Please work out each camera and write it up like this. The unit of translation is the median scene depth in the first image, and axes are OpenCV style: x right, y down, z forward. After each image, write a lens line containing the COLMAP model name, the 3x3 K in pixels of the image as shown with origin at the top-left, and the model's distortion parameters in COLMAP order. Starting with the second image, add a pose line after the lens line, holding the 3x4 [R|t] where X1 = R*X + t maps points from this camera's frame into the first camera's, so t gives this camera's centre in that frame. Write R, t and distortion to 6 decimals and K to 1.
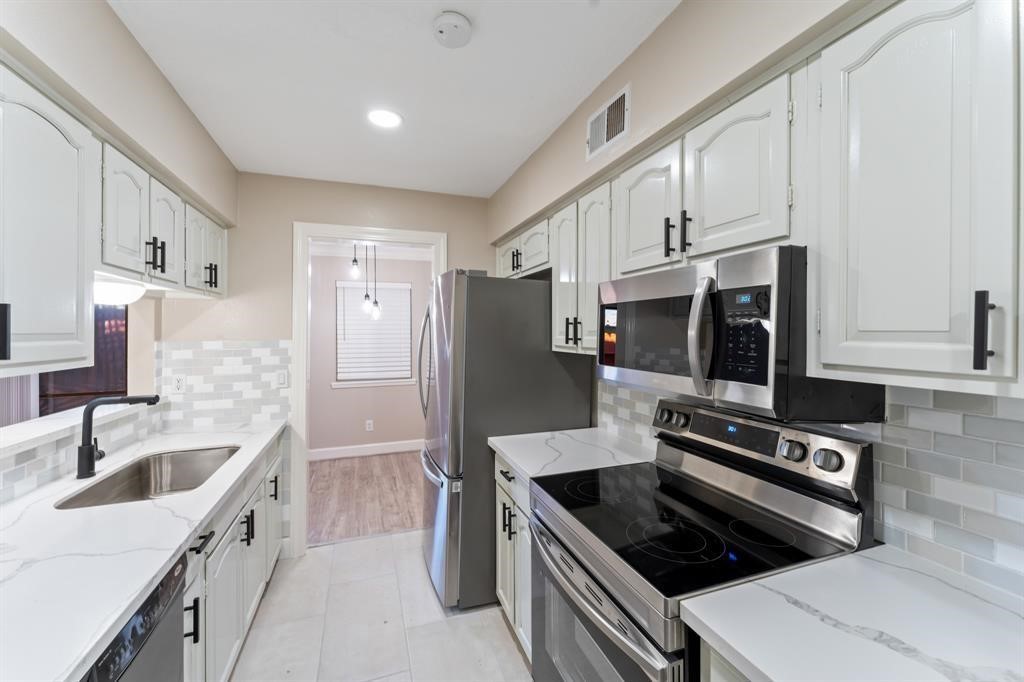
lens RADIAL K [[413.1, 0, 510.8], [0, 413.1, 332.1], [0, 0, 1]] dist [0.000162, -0.000033]
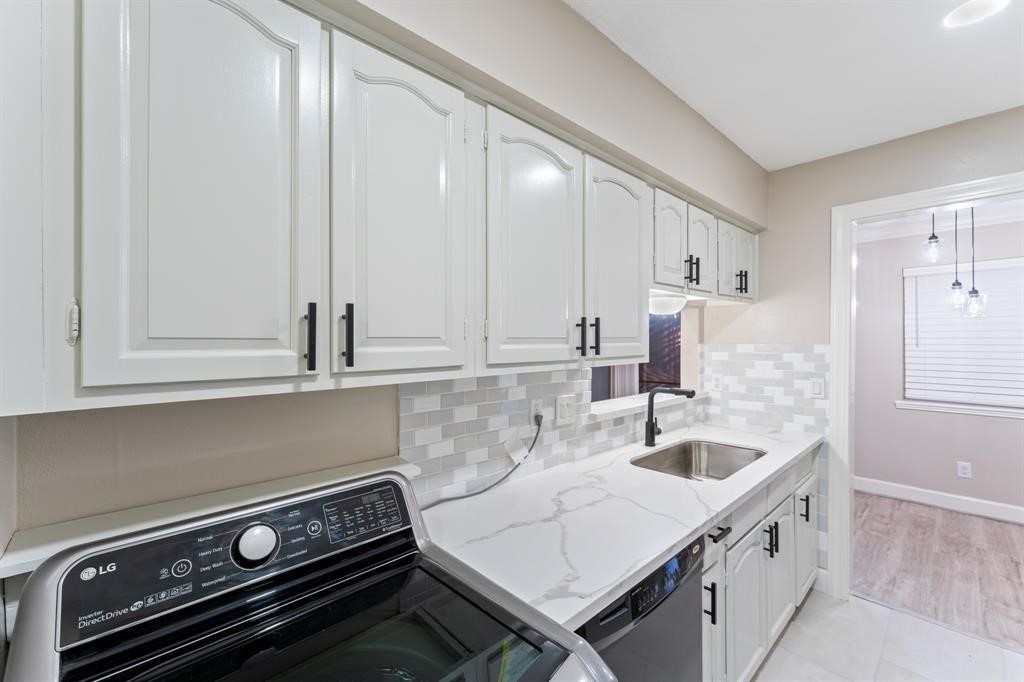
lens RADIAL K [[414.1, 0, 507.2], [0, 414.1, 338.4], [0, 0, 1]] dist [0.001370, 0.000448]
pose [[0.384020, 0.002503, -0.923321, 0.015636], [0.003157, 0.999987, 0.004024, -0.000074], [0.923319, -0.004461, 0.384007, 0.047909]]
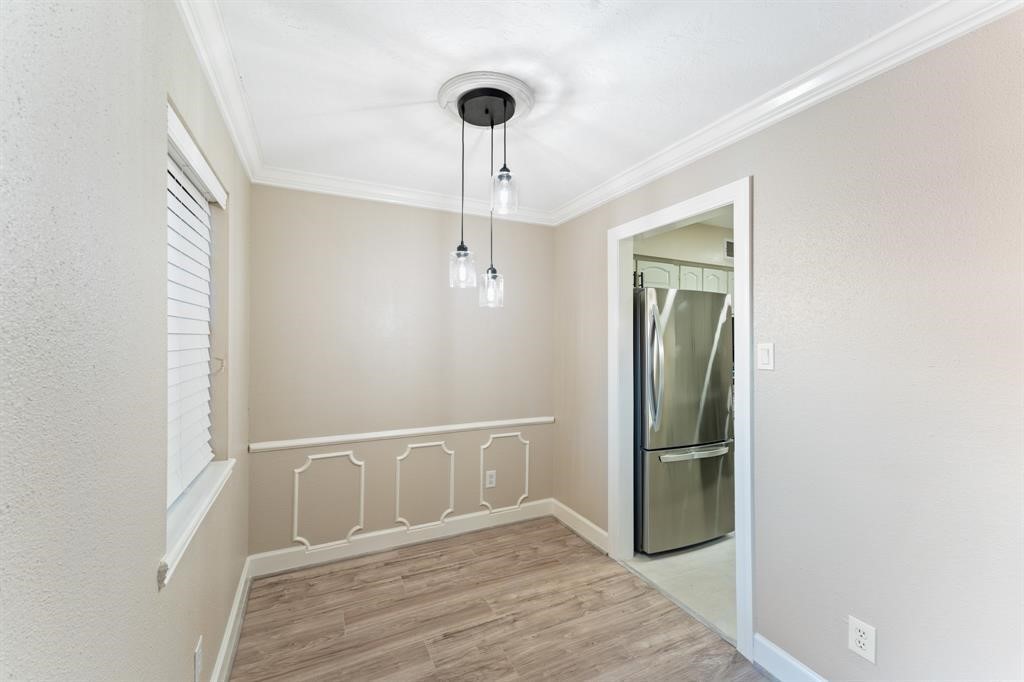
lens RADIAL K [[414.1, 0, 507.2], [0, 414.1, 338.4], [0, 0, 1]] dist [0.001370, 0.000448]
pose [[-0.091295, 0.004784, 0.995812, -1.425496], [-0.004427, 0.999977, -0.005210, 0.014898], [-0.995814, -0.004885, -0.091271, 1.805994]]
